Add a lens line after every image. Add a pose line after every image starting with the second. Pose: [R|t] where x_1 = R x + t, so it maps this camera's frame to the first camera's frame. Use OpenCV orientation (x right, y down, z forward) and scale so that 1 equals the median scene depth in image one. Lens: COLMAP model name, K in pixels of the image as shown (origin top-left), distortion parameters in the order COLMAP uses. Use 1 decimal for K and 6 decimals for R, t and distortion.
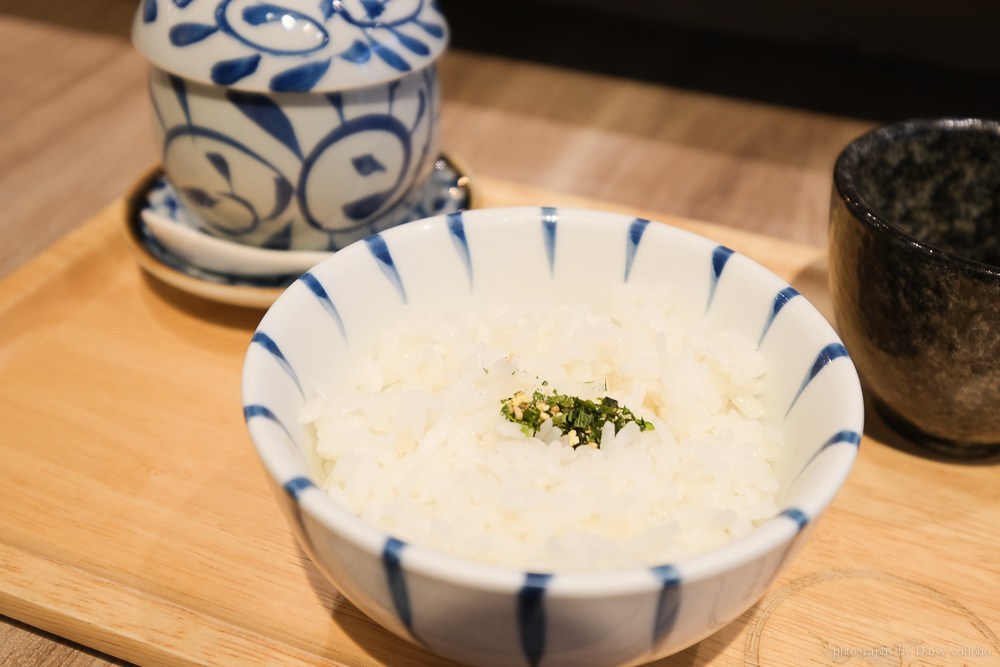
lens RADIAL K [[1093.2, 0, 503.8], [0, 1093.2, 340.4], [0, 0, 1]] dist [0.031197, 0.000000]
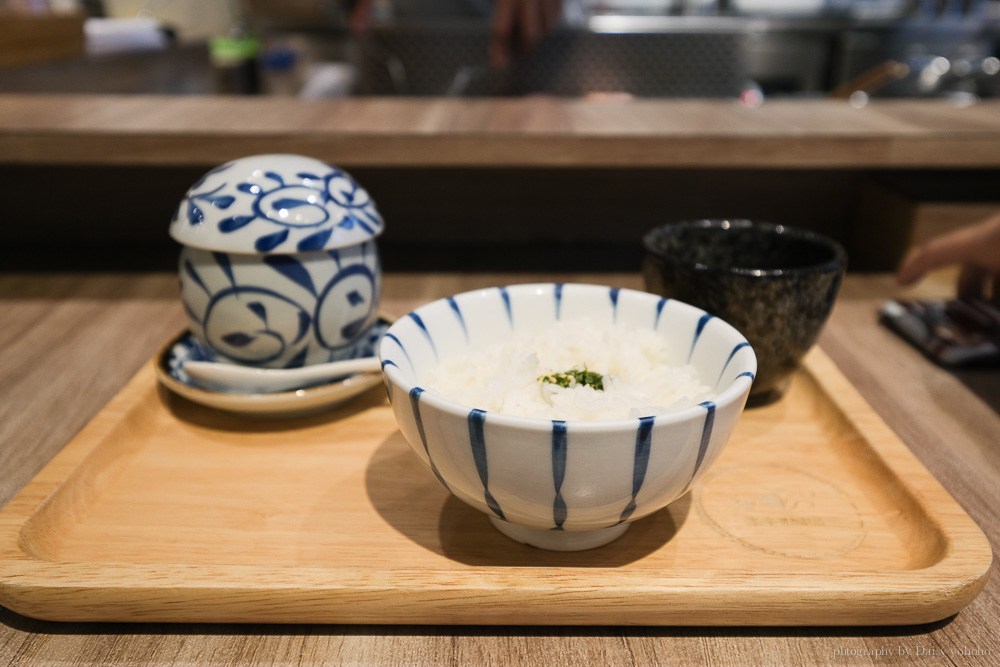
lens RADIAL K [[832.8, 0, 495.3], [0, 832.8, 328.5], [0, 0, 1]] dist [0.012350, 0.000676]
pose [[0.936331, -0.155192, 0.314961, -0.323086], [0.228148, 0.950759, -0.209778, 0.169754], [-0.266896, 0.268279, 0.925631, -0.101555]]
